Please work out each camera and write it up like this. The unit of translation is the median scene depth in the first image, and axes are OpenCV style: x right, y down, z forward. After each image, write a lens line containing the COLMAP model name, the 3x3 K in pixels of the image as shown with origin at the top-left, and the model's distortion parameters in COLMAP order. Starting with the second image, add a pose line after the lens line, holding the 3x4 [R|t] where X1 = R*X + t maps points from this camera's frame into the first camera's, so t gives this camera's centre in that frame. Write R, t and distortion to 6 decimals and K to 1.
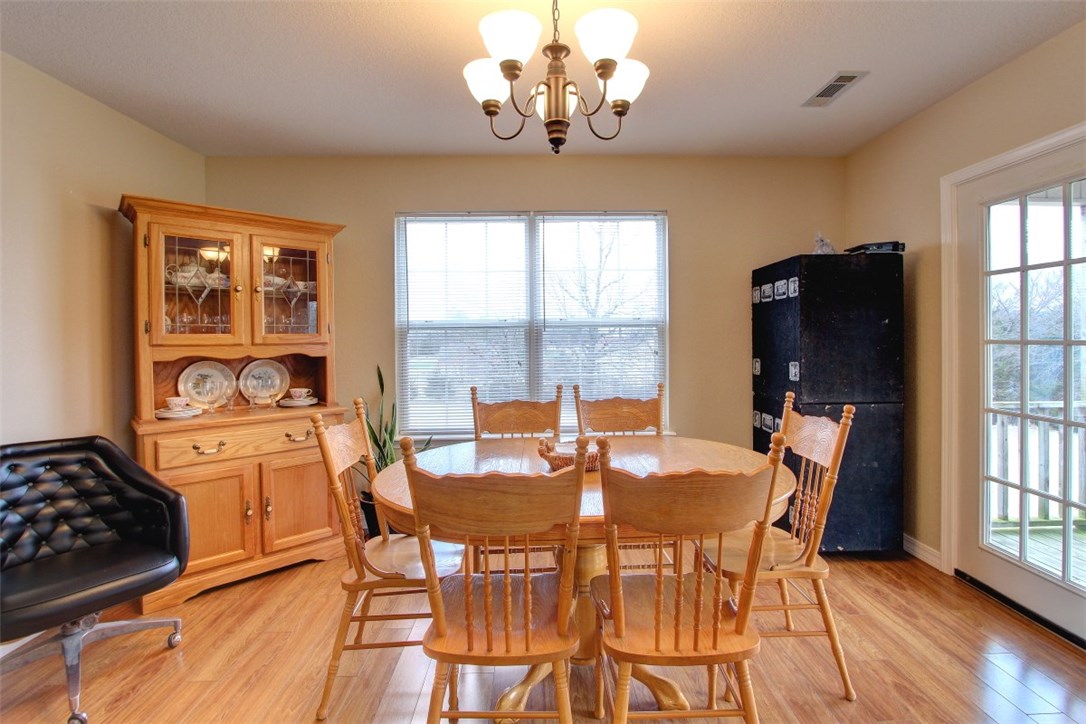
lens RADIAL K [[501.6, 0, 556.6], [0, 501.6, 339.7], [0, 0, 1]] dist [-0.016982, 0.001687]
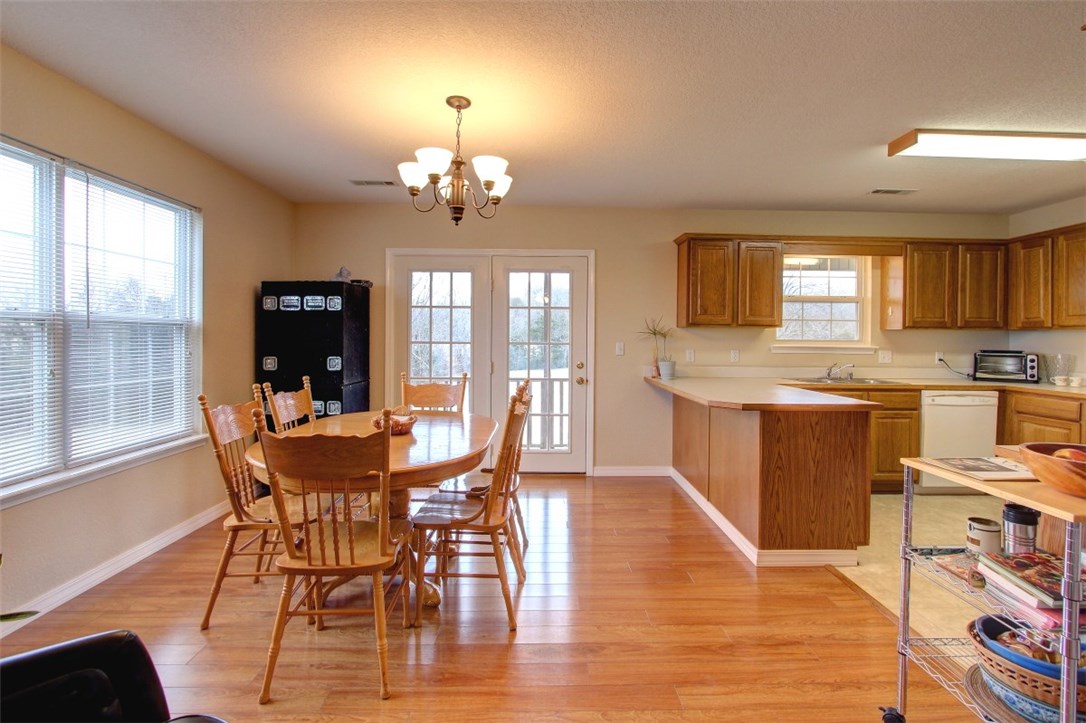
lens RADIAL K [[501.6, 0, 545.7], [0, 501.6, 340.7], [0, 0, 1]] dist [-0.016982, 0.001687]
pose [[0.030586, 0.006706, 0.999510, -0.845108], [-0.000160, 0.999978, -0.006704, 0.007017], [-0.999532, 0.000045, 0.030586, 0.353932]]
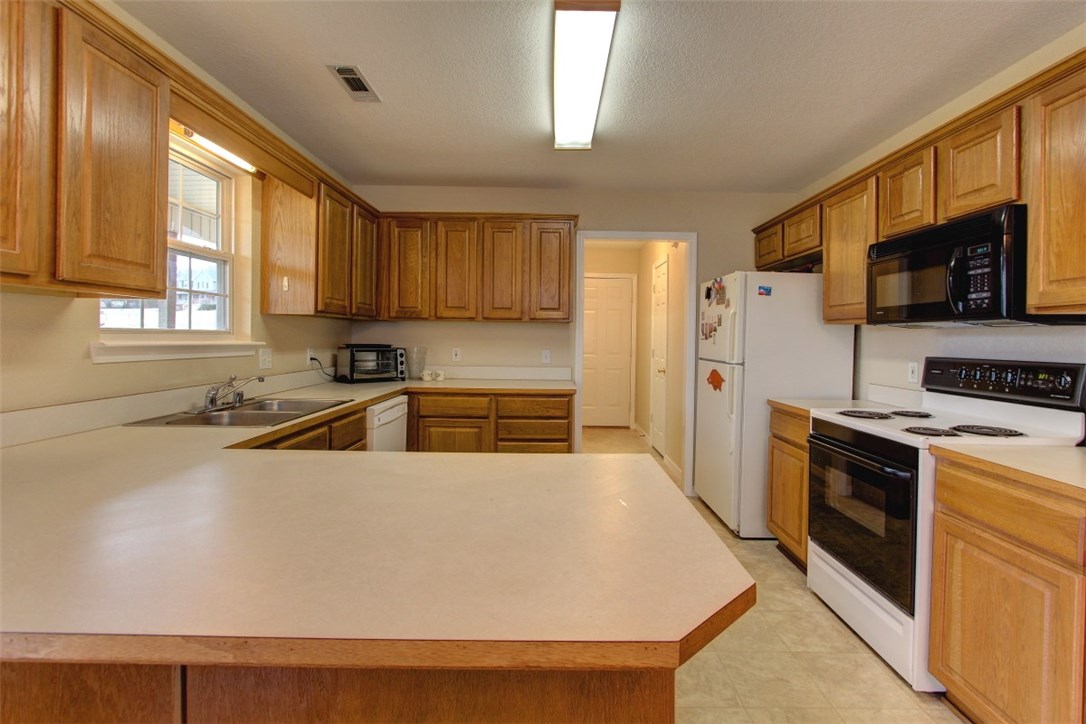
lens RADIAL K [[501.6, 0, 561.8], [0, 501.6, 341.9], [0, 0, 1]] dist [-0.016982, 0.001687]
pose [[-0.999517, -0.004204, 0.030805, 0.176964], [-0.003656, 0.999834, 0.017830, -0.004134], [-0.030875, 0.017708, -0.999366, 0.263191]]
